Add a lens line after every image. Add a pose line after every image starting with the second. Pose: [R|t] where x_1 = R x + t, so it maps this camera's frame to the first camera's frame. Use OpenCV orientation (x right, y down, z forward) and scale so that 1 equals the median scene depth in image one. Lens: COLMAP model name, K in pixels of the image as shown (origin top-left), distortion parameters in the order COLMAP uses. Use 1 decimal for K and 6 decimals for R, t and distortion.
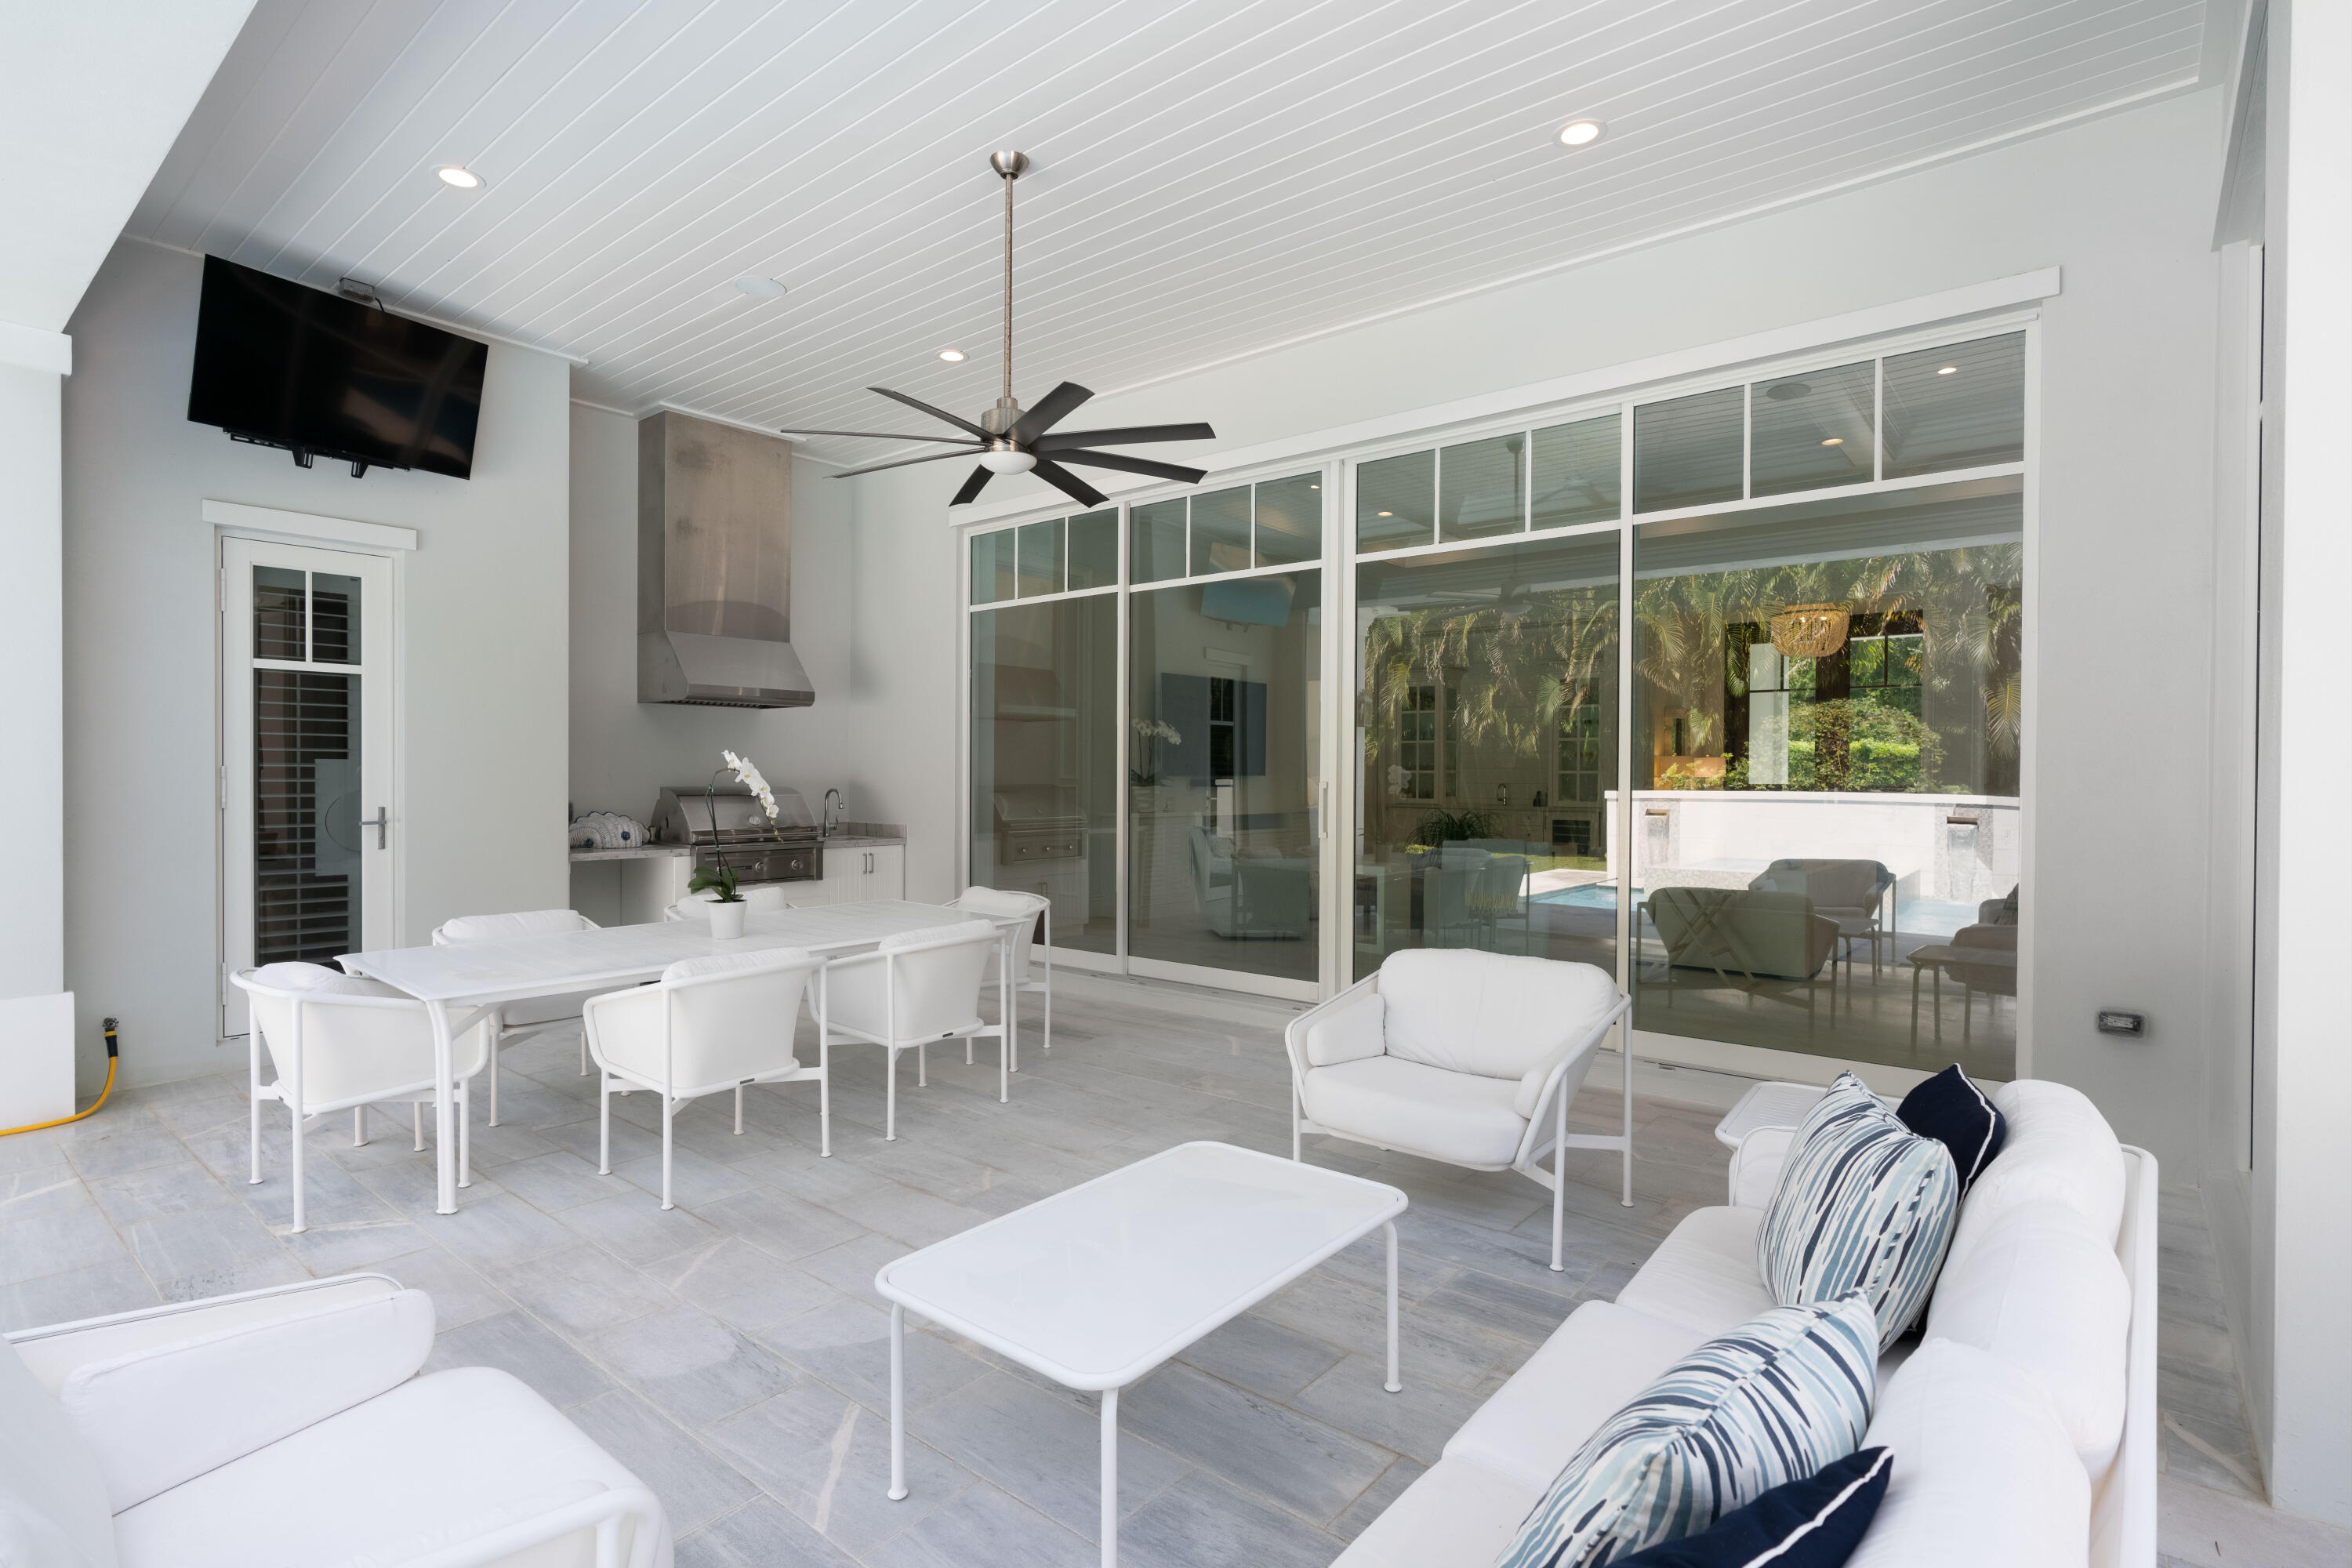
lens RADIAL K [[1124.3, 0, 1160.3], [0, 1124.3, 790.5], [0, 0, 1]] dist [-0.011625, 0.004913]
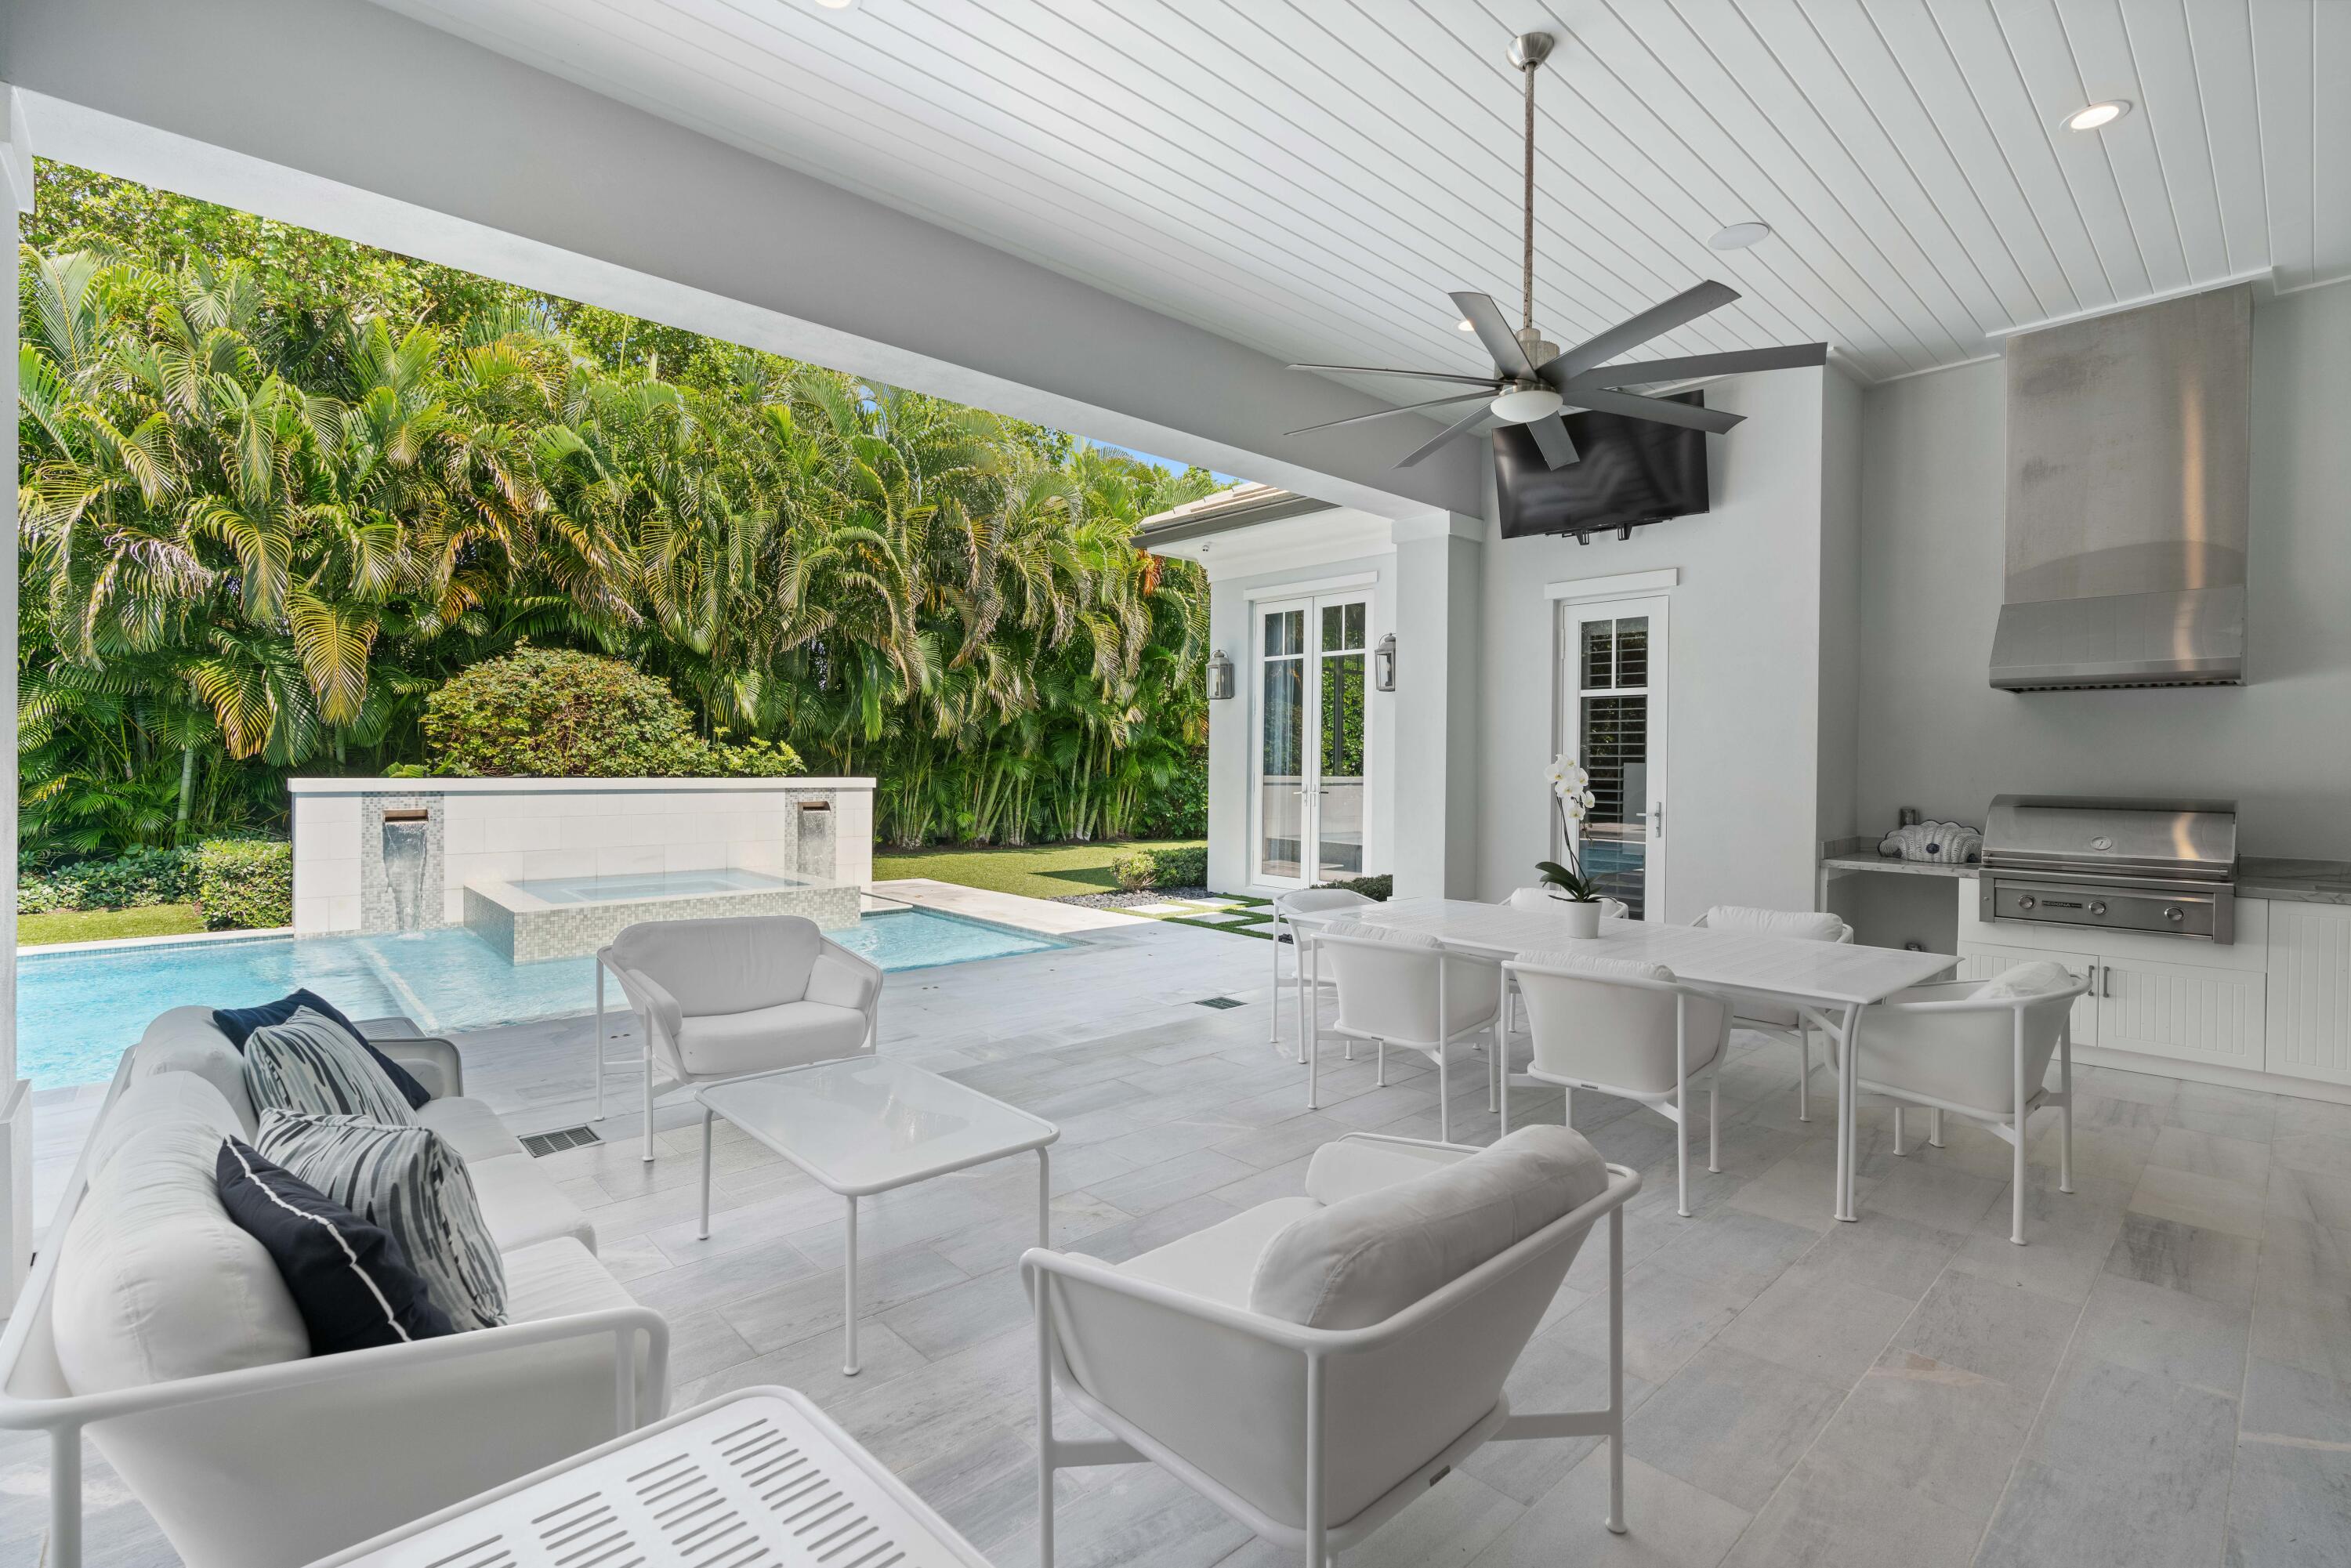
lens RADIAL K [[1056.4, 0, 1179.9], [0, 1056.4, 767.1], [0, 0, 1]] dist [-0.014122, 0.006605]
pose [[-0.124278, -0.002355, -0.992245, 0.504076], [-0.024646, 0.999696, 0.000714, -0.011195], [0.991941, 0.024543, -0.124298, 0.629364]]
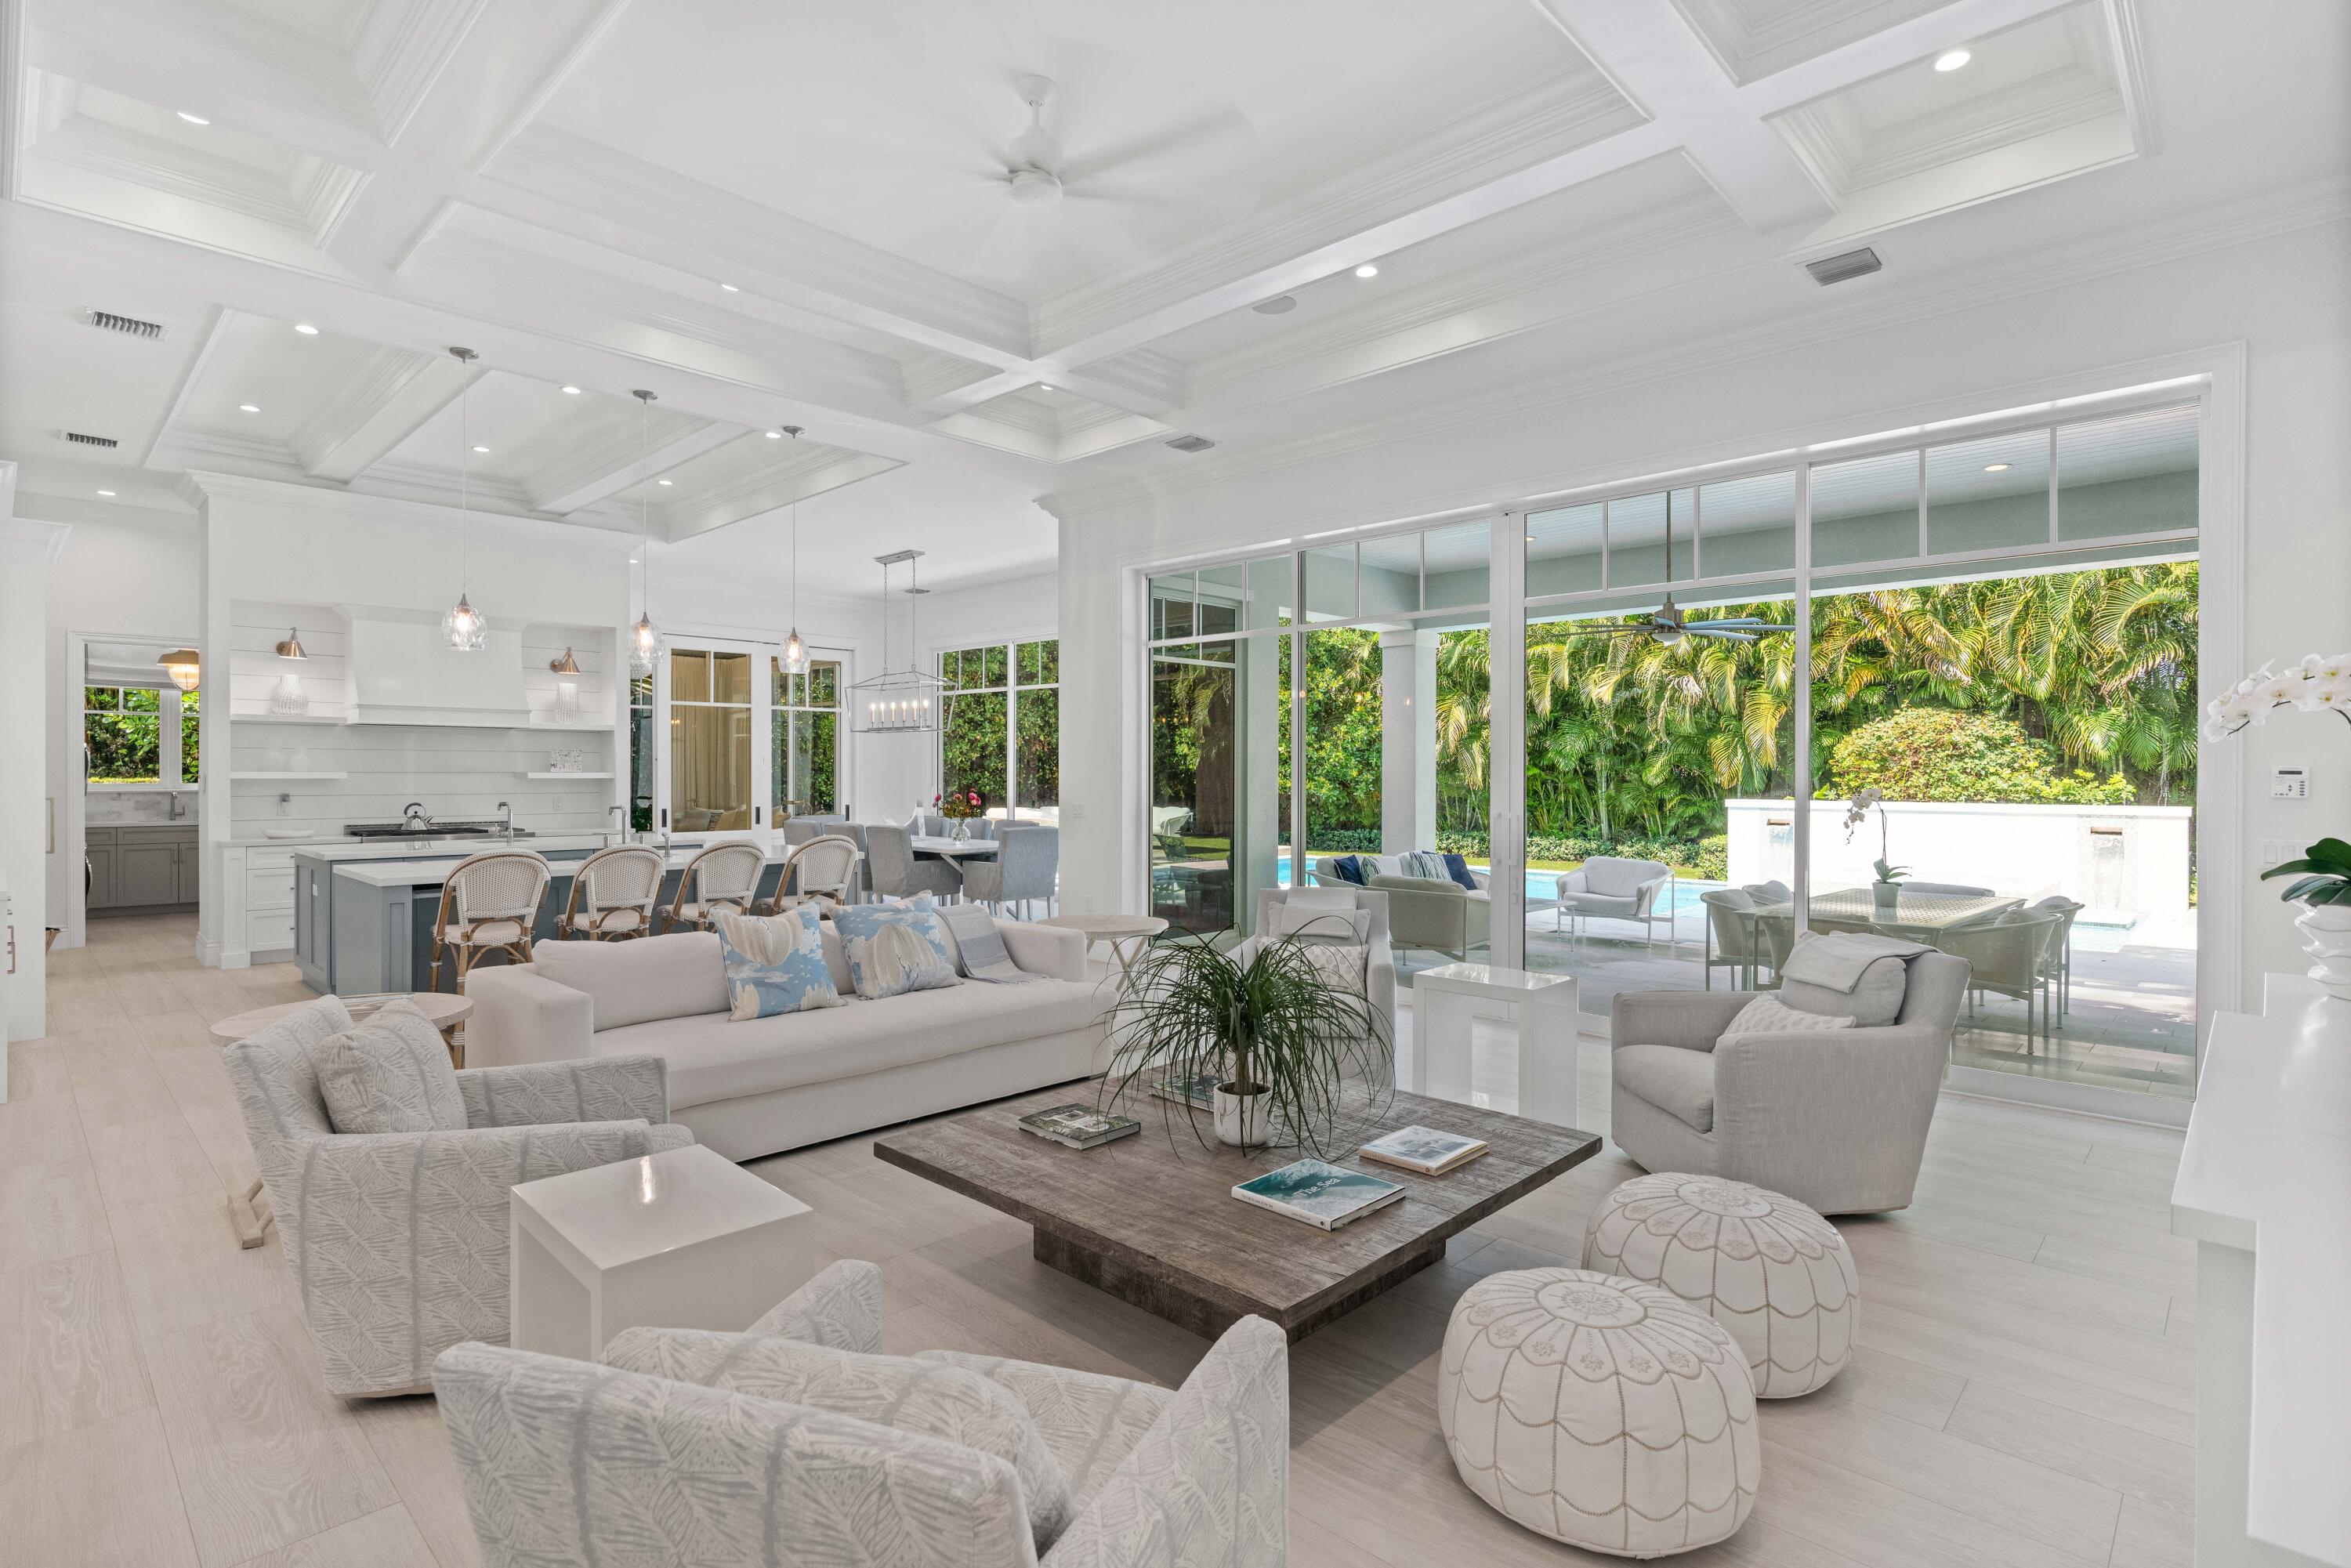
lens RADIAL K [[1146.7, 0, 1173.0], [0, 1146.7, 781.7], [0, 0, 1]] dist [-0.006630, 0.001918]
pose [[-0.997121, -0.010788, 0.075053, 0.382299], [-0.009379, 0.999773, 0.019107, -0.049668], [-0.075242, 0.018348, -0.996996, 2.203282]]
